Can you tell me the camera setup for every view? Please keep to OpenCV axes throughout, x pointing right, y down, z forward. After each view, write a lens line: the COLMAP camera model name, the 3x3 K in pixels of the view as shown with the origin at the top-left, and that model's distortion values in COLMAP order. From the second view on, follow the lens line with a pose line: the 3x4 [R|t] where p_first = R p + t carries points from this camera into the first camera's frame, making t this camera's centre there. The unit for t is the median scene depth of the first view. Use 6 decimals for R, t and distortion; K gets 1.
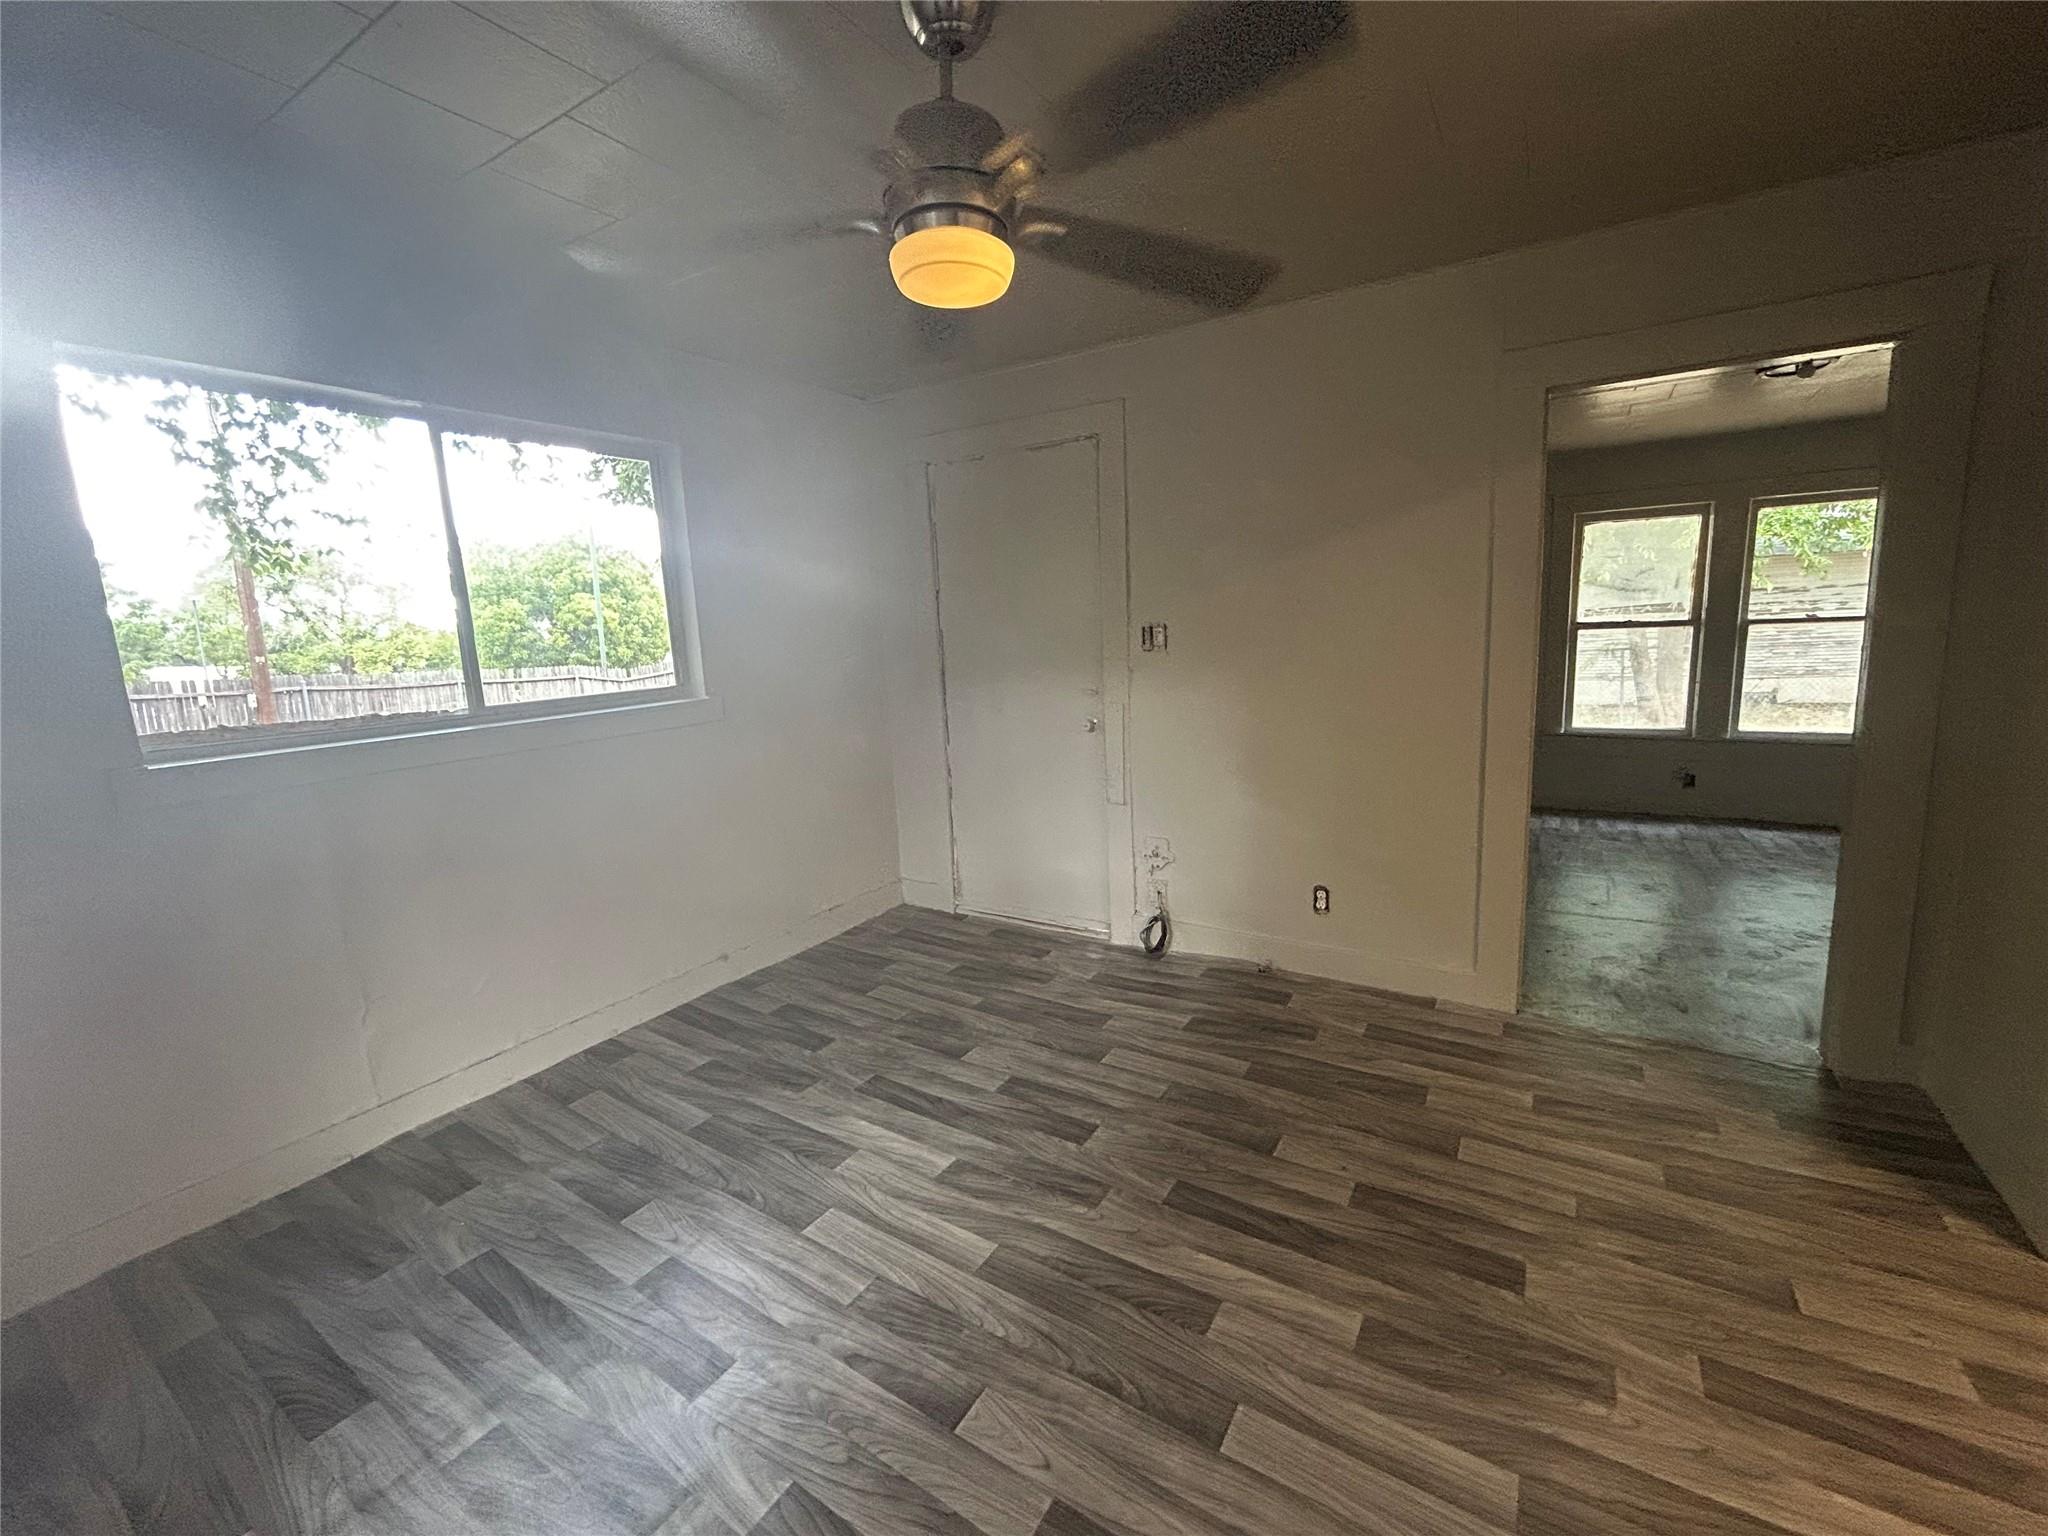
lens RADIAL K [[826.7, 0, 1016.1], [0, 826.7, 751.1], [0, 0, 1]] dist [0.000433, 0.001575]
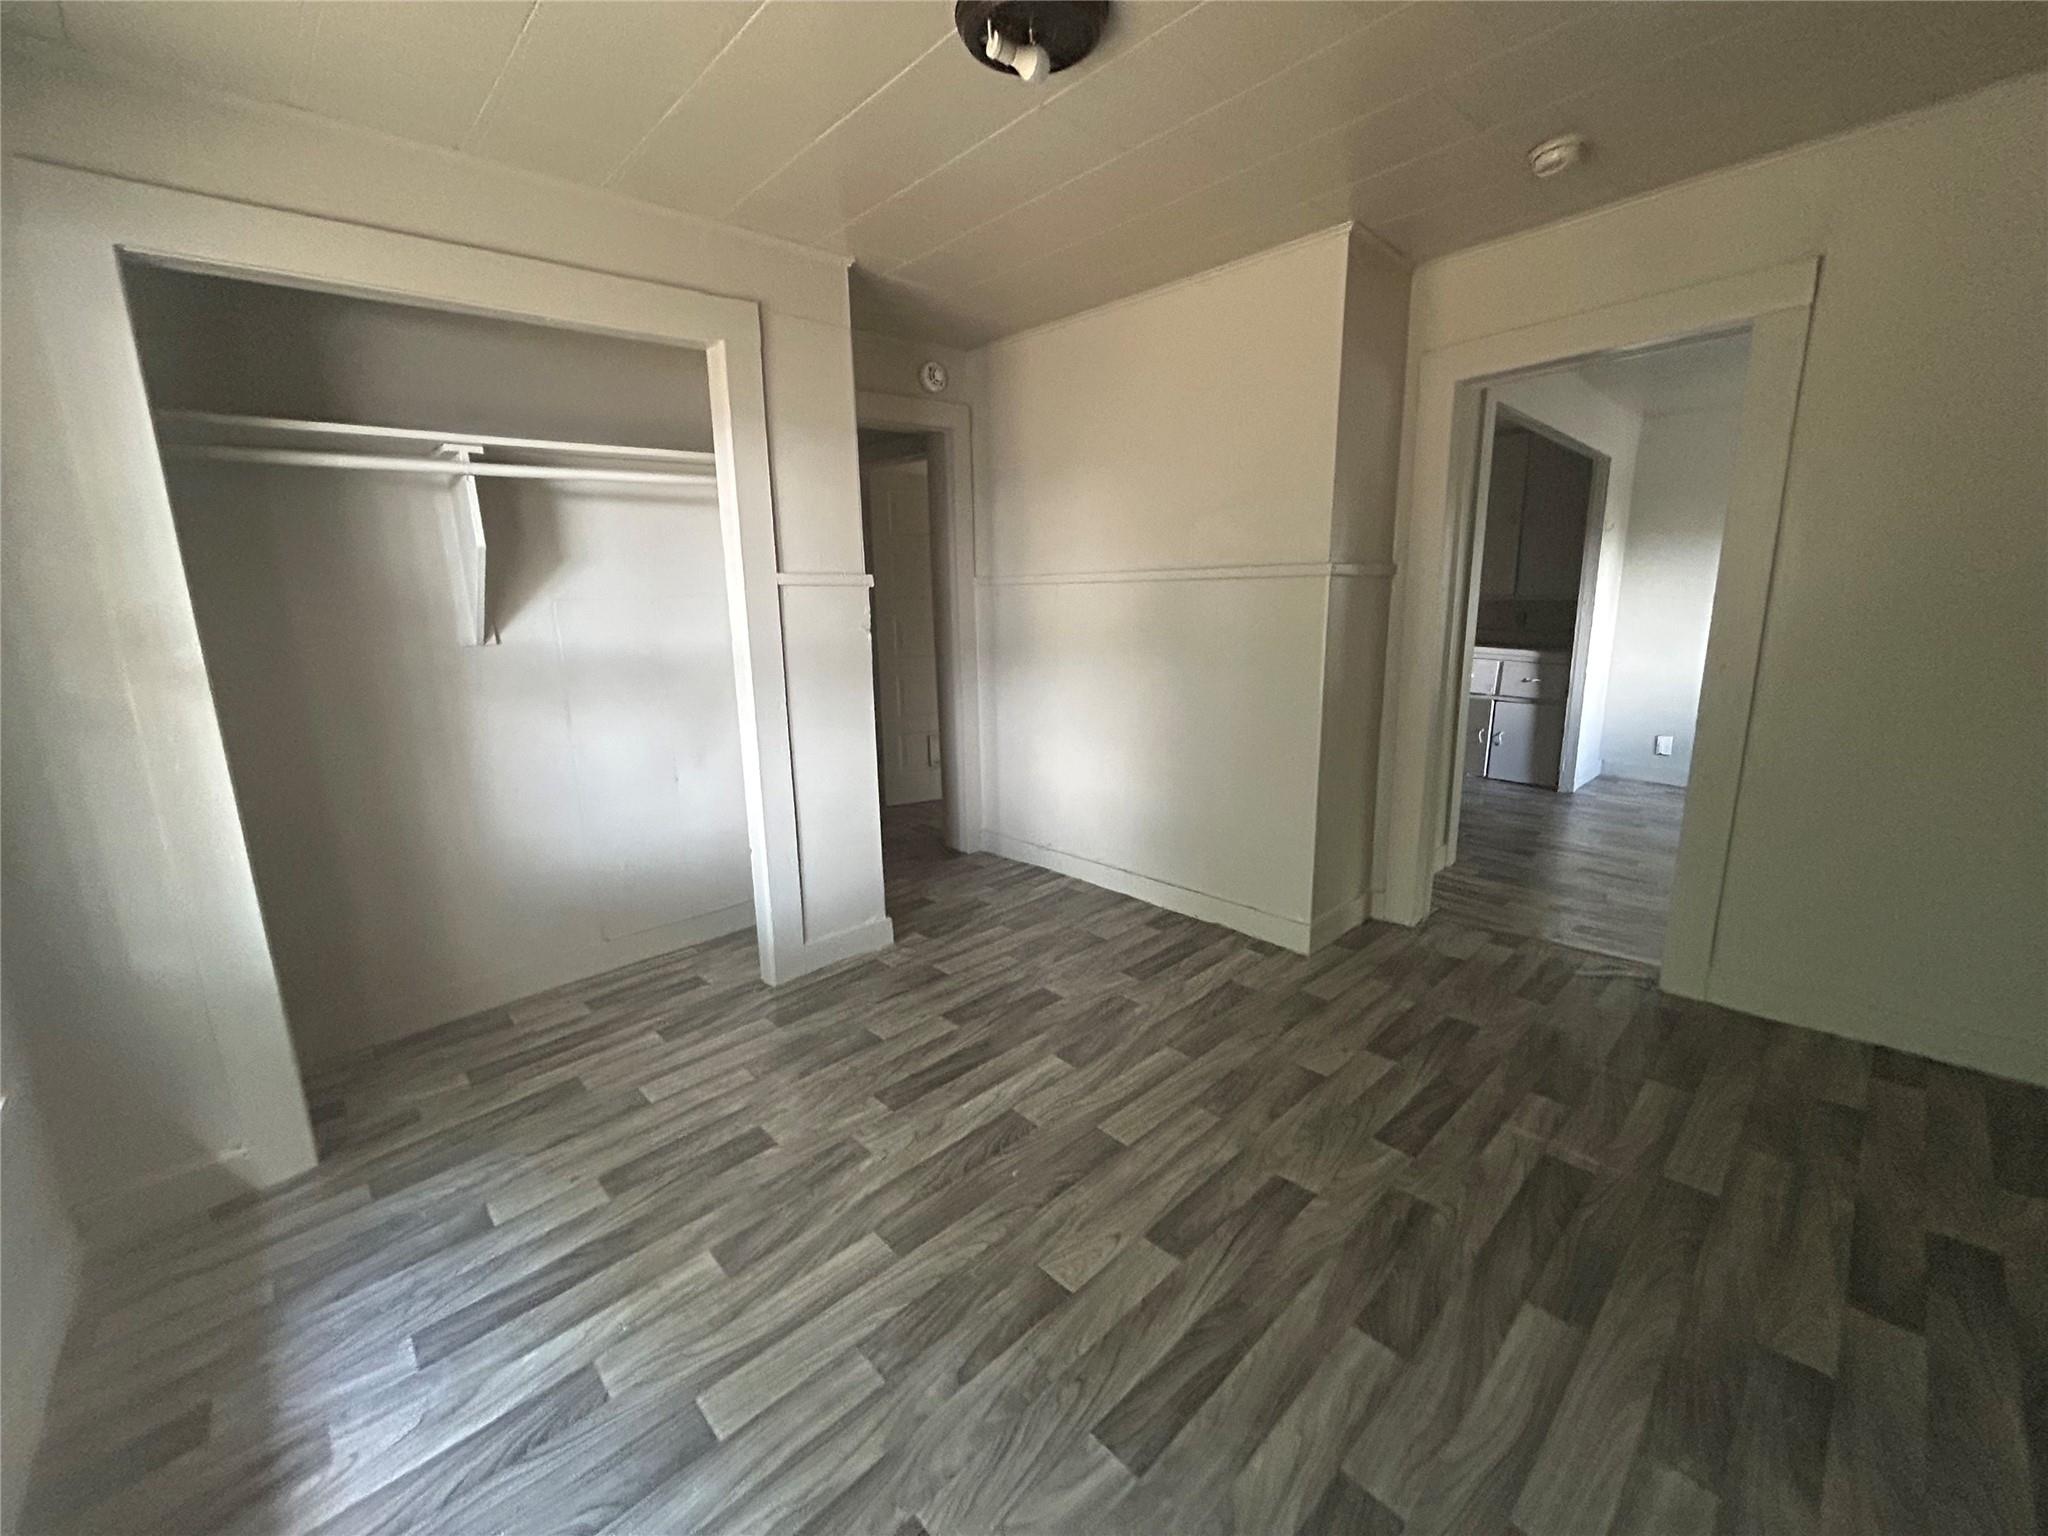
lens RADIAL K [[826.7, 0, 1021.6], [0, 826.7, 760.6], [0, 0, 1]] dist [0.000433, 0.001575]
pose [[0.232719, -0.160962, 0.959131, -0.765797], [0.146955, 0.980705, 0.128926, -0.028360], [-0.961377, 0.110945, 0.251883, 0.514754]]
